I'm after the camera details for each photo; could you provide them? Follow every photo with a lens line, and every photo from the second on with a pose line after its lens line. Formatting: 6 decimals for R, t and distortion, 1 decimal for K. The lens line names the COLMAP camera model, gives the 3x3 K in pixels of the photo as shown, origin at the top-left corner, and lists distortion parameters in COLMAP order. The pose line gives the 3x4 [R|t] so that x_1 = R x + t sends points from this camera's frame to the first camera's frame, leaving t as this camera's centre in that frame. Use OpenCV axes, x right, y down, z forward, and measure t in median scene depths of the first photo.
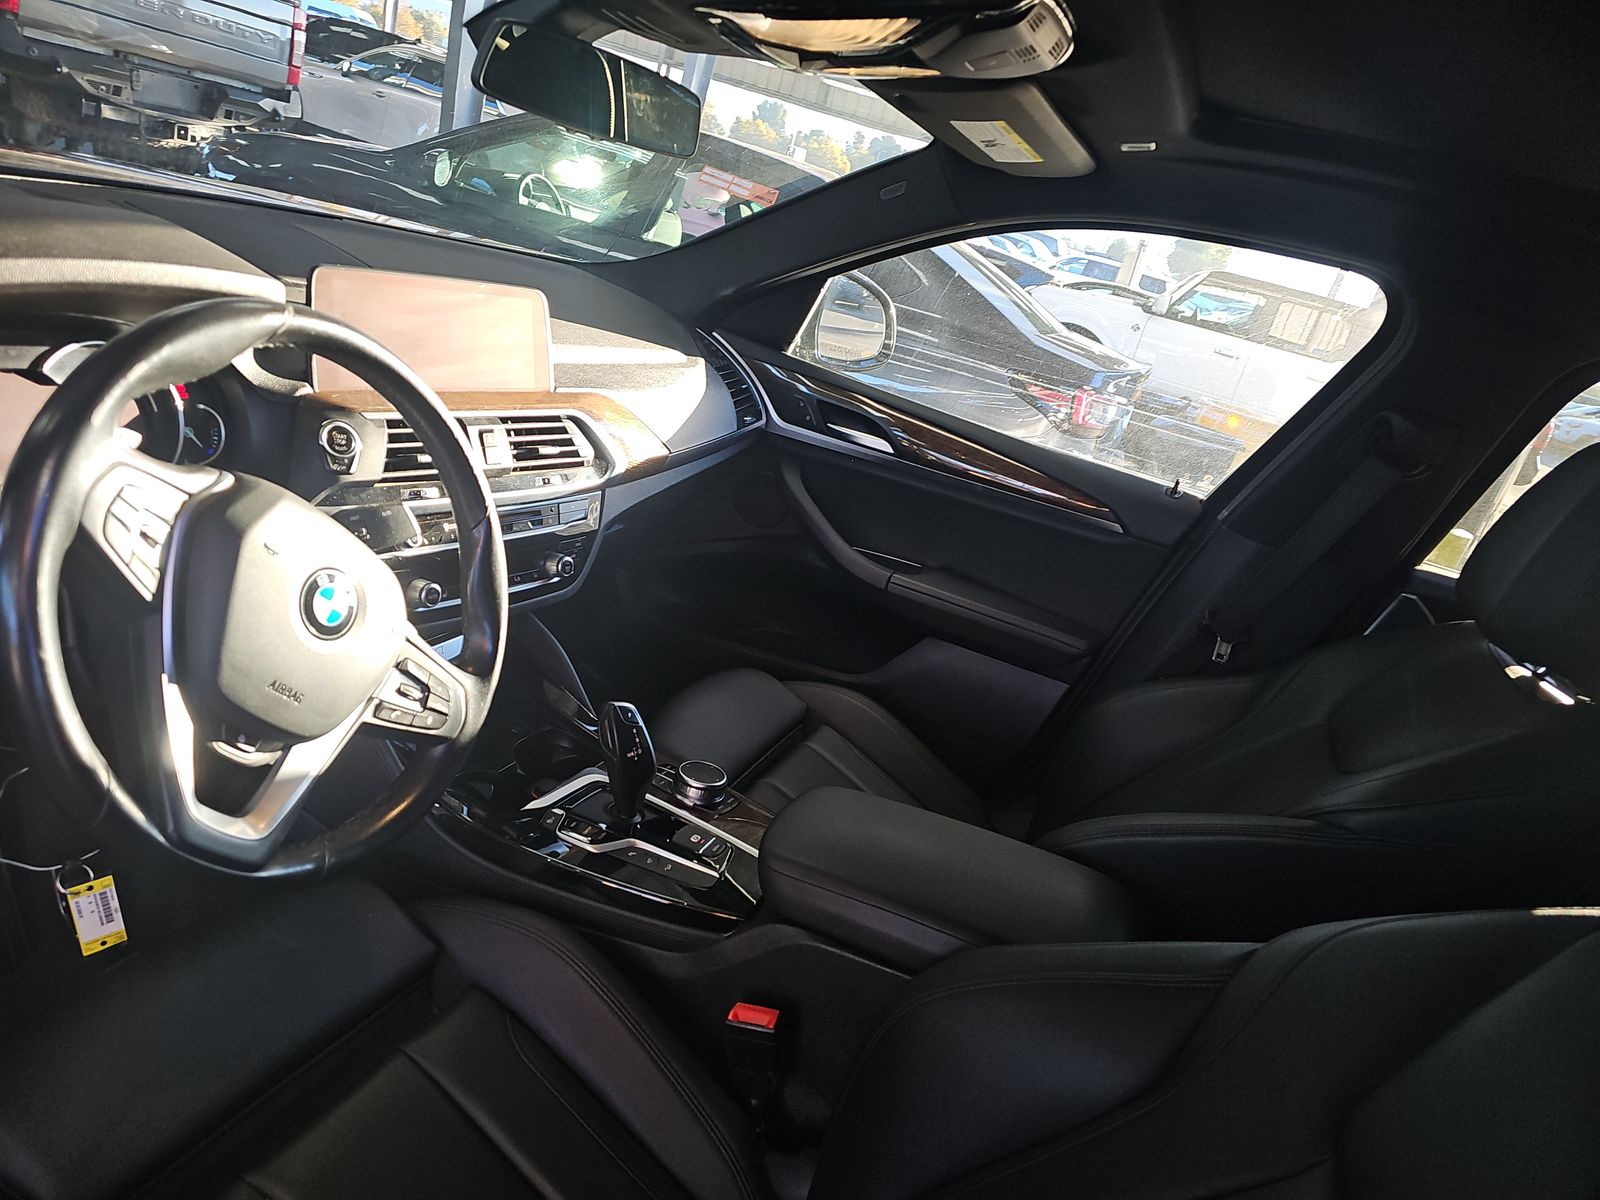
lens RADIAL K [[1034.2, 0, 799.9], [0, 1034.2, 582.1], [0, 0, 1]] dist [0.060540, -0.063348]
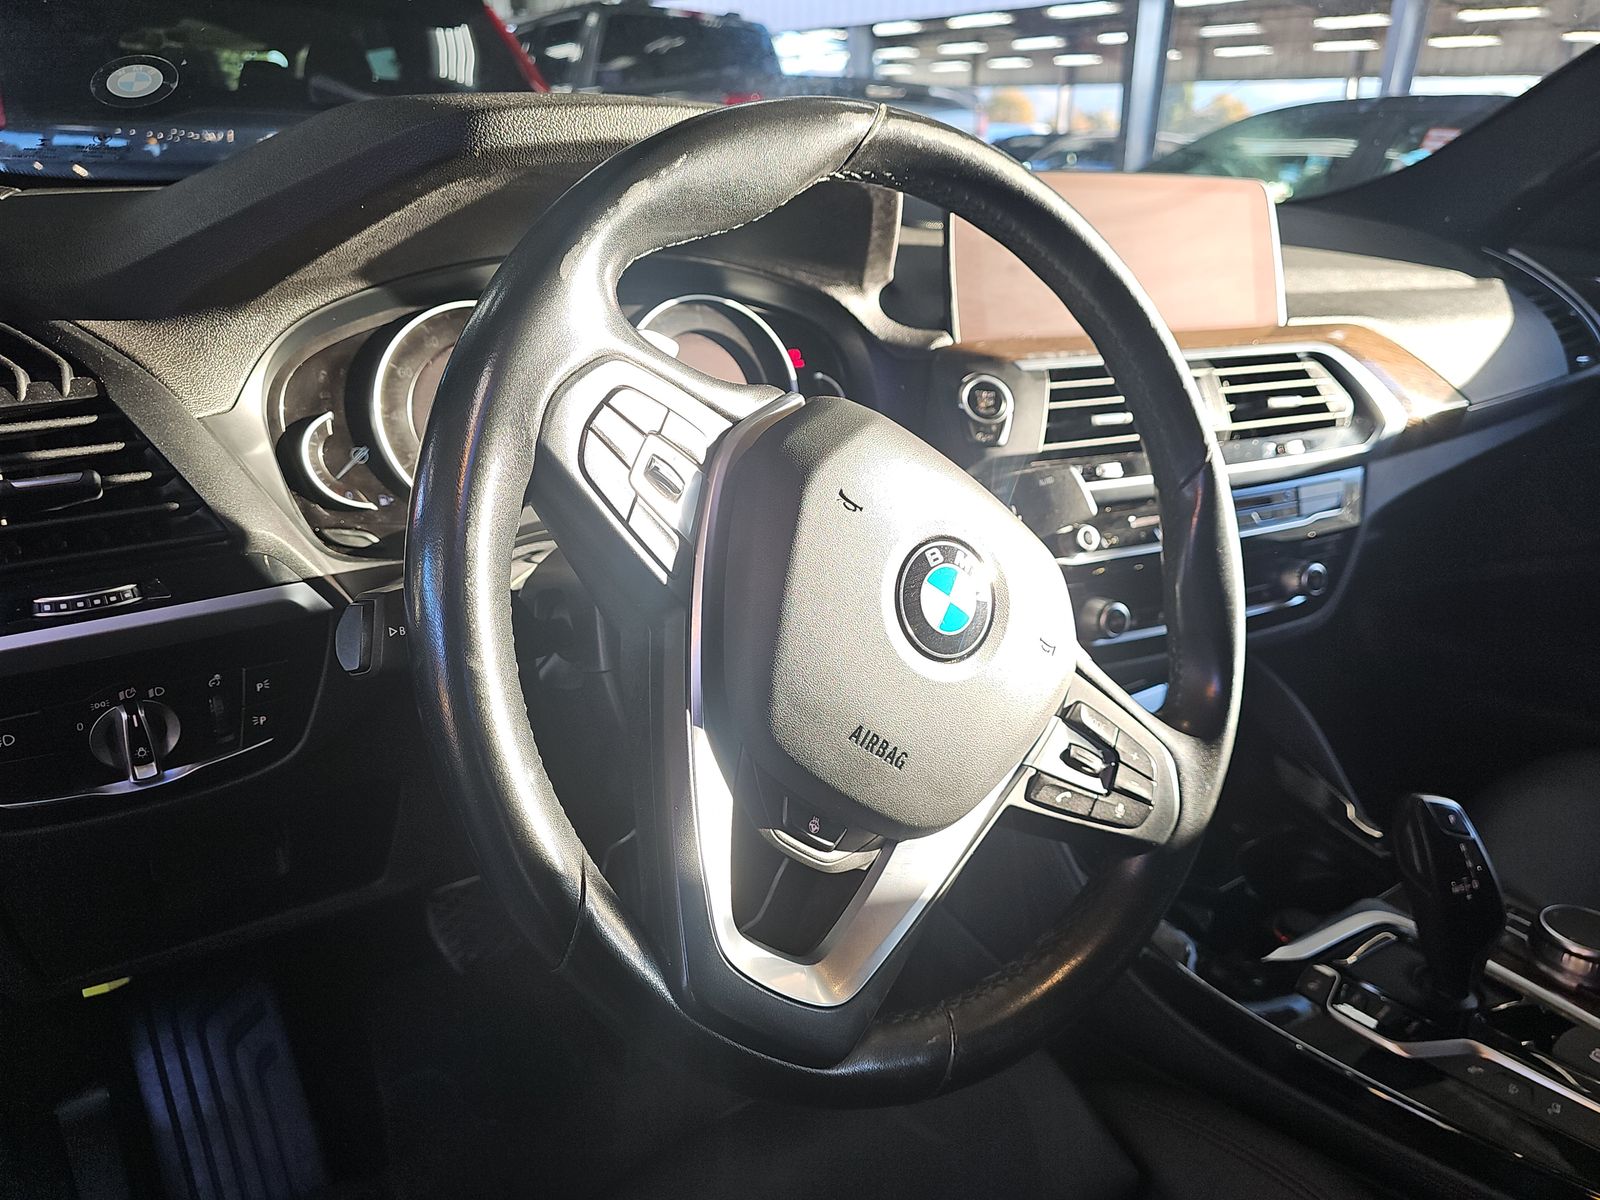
lens RADIAL K [[974.7, 0, 862.4], [0, 974.7, 657.1], [0, 0, 1]] dist [0.003821, -0.001117]
pose [[0.832961, -0.022744, -0.552864, -0.148983], [0.015591, 0.999723, -0.017636, 0.047457], [0.553112, 0.006071, 0.833085, 0.404782]]
